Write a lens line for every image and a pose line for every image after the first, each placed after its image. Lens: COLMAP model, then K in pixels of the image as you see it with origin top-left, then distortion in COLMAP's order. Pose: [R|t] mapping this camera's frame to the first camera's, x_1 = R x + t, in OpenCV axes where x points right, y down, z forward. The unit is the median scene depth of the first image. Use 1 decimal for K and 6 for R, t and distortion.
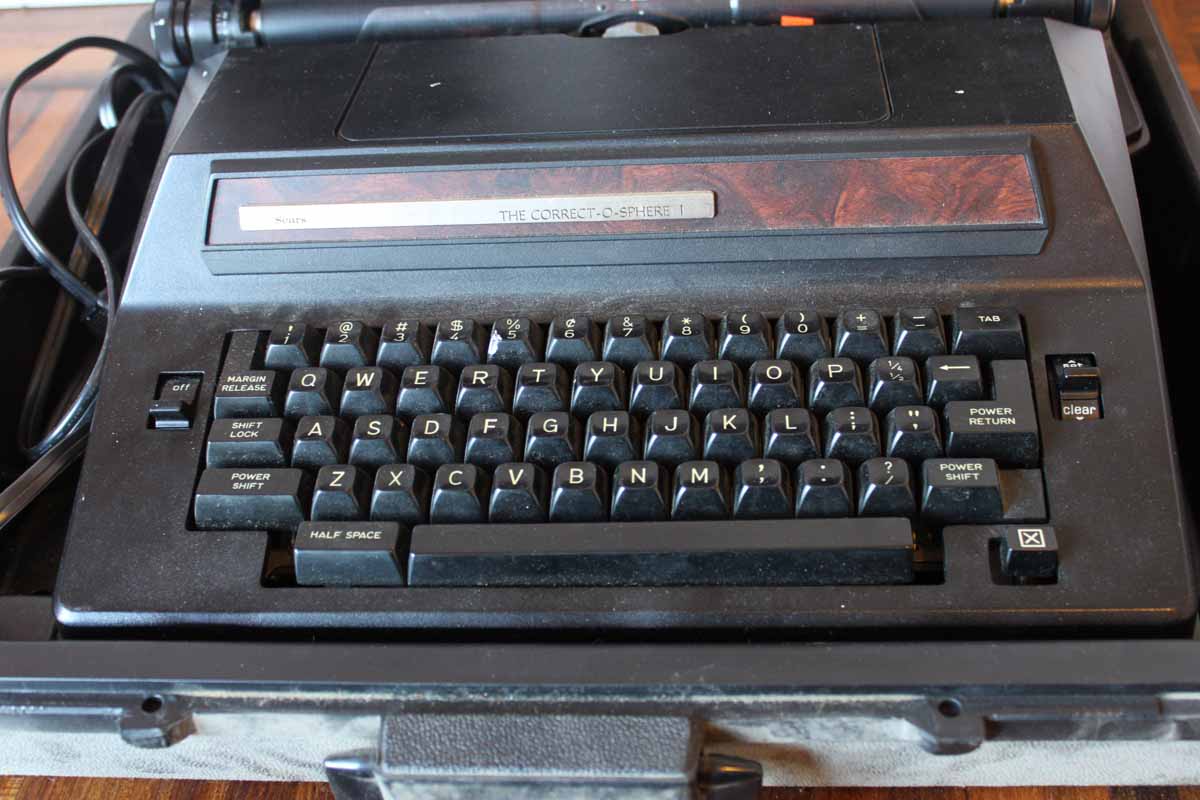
lens RADIAL K [[1570.3, 0, 598.7], [0, 1570.3, 401.5], [0, 0, 1]] dist [-0.065804, 0.000000]
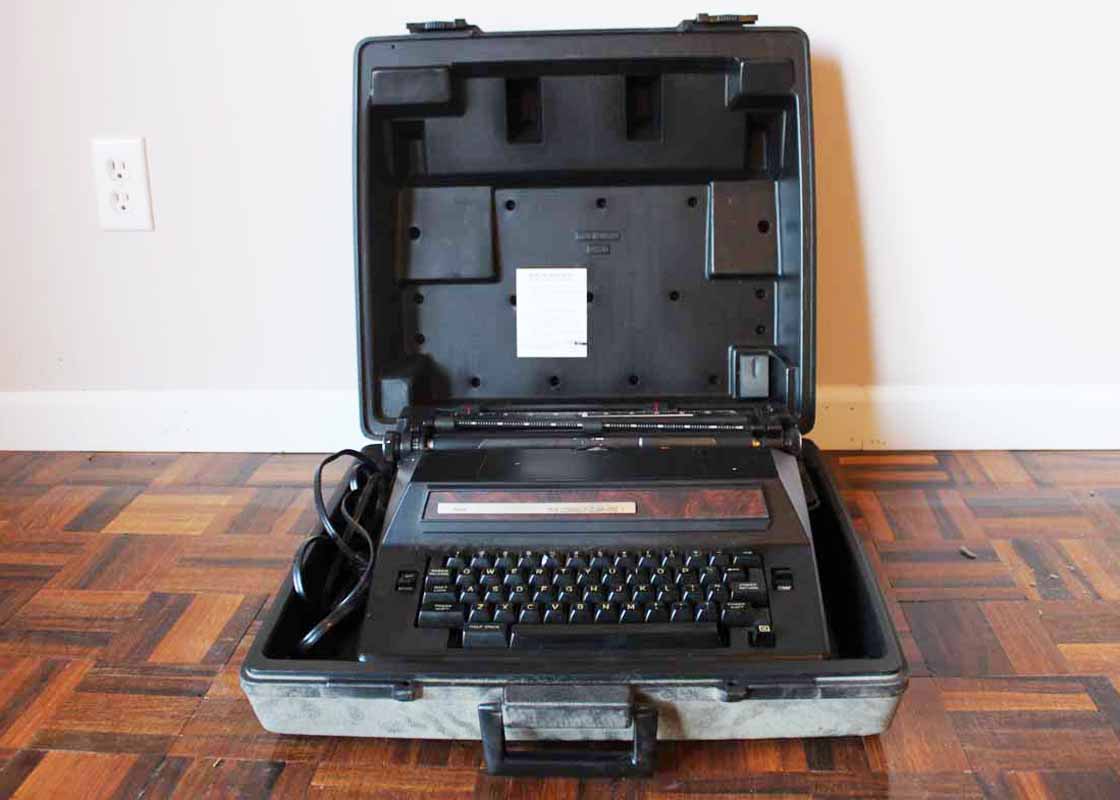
lens RADIAL K [[1168.0, 0, 561.2], [0, 1168.0, 399.5], [0, 0, 1]] dist [-0.144717, 0.000000]
pose [[0.998366, 0.042632, 0.038050, -0.120677], [-0.025414, 0.927661, -0.372557, 0.404023], [-0.051180, 0.370981, 0.927229, -0.756644]]
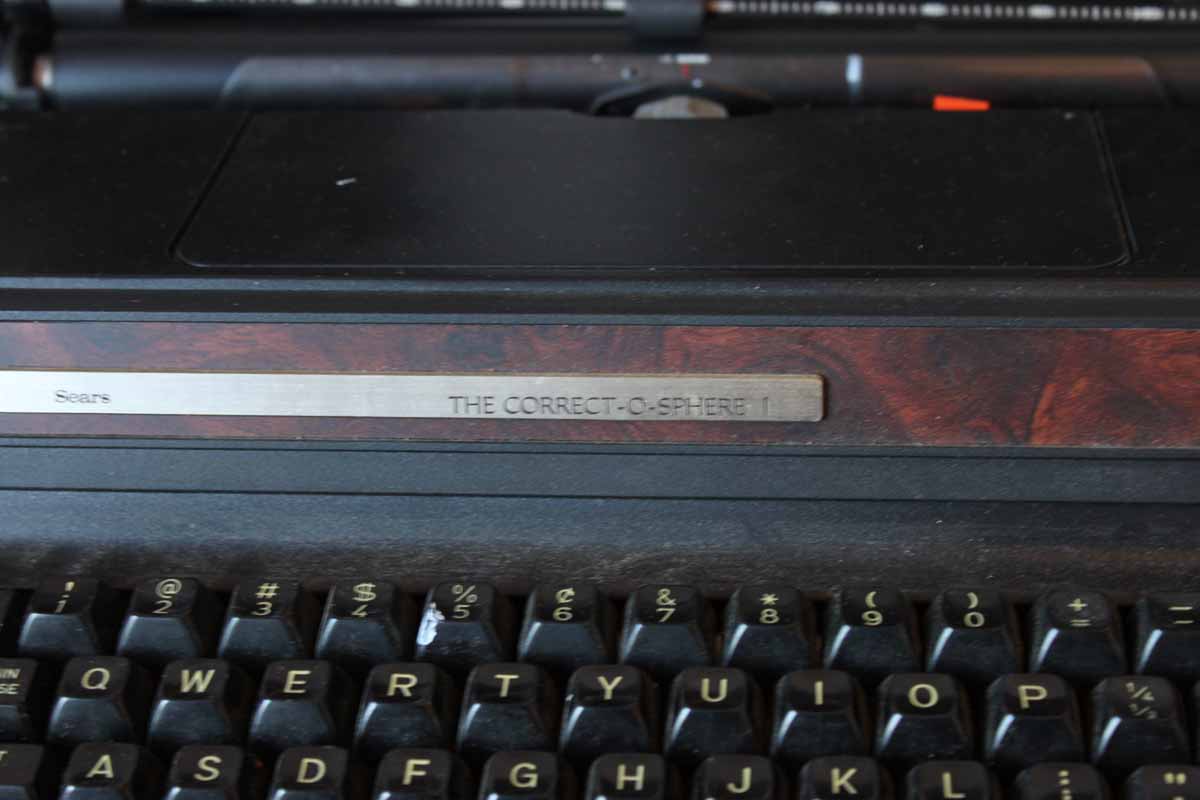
lens RADIAL K [[2508.0, 0, 600.9], [0, 2508.0, 394.4], [0, 0, 1]] dist [0.056738, 0.000000]
pose [[0.999149, 0.039661, 0.011307, -0.018351], [-0.037574, 0.988443, -0.146866, 0.011291], [-0.017001, 0.146316, 0.989092, 0.090067]]
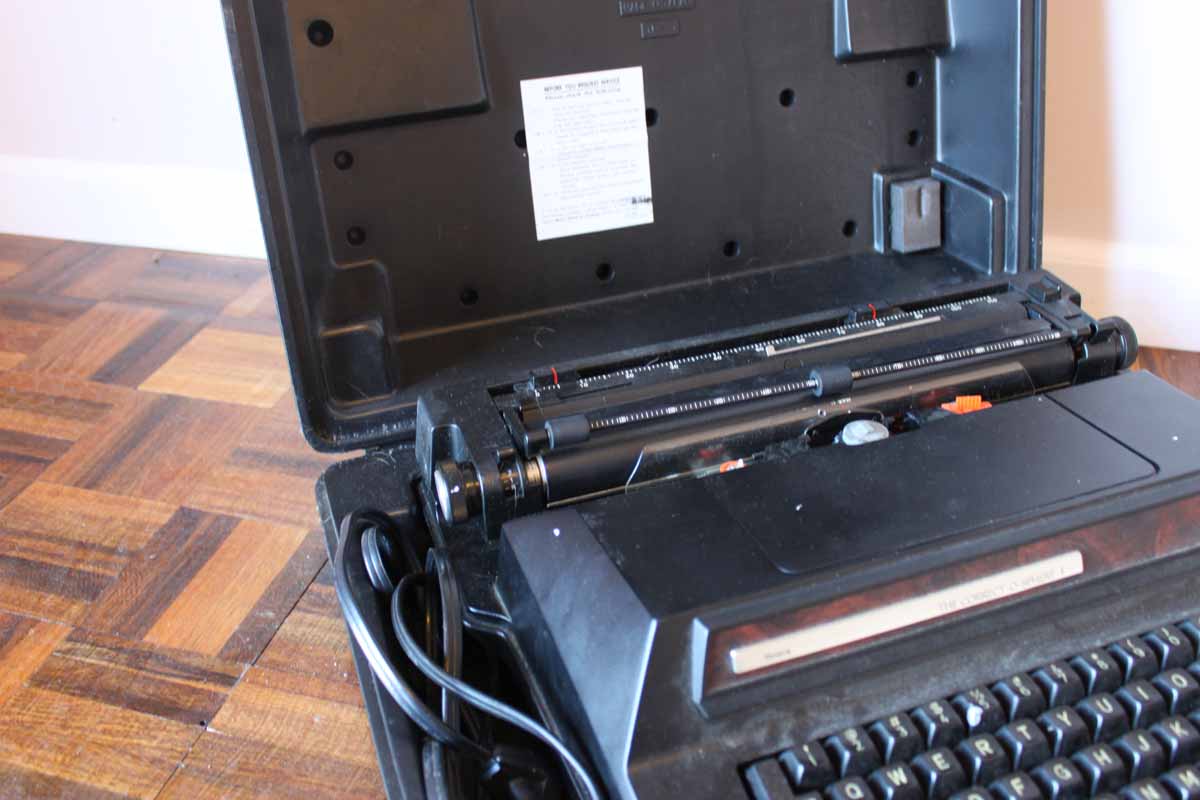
lens RADIAL K [[1186.6, 0, 598.4], [0, 1186.6, 406.4], [0, 0, 1]] dist [-0.016071, 0.000000]
pose [[0.906254, -0.171127, 0.386549, -0.646870], [0.230663, 0.966459, -0.112926, -0.232869], [-0.354259, 0.191502, 0.915329, 0.226654]]
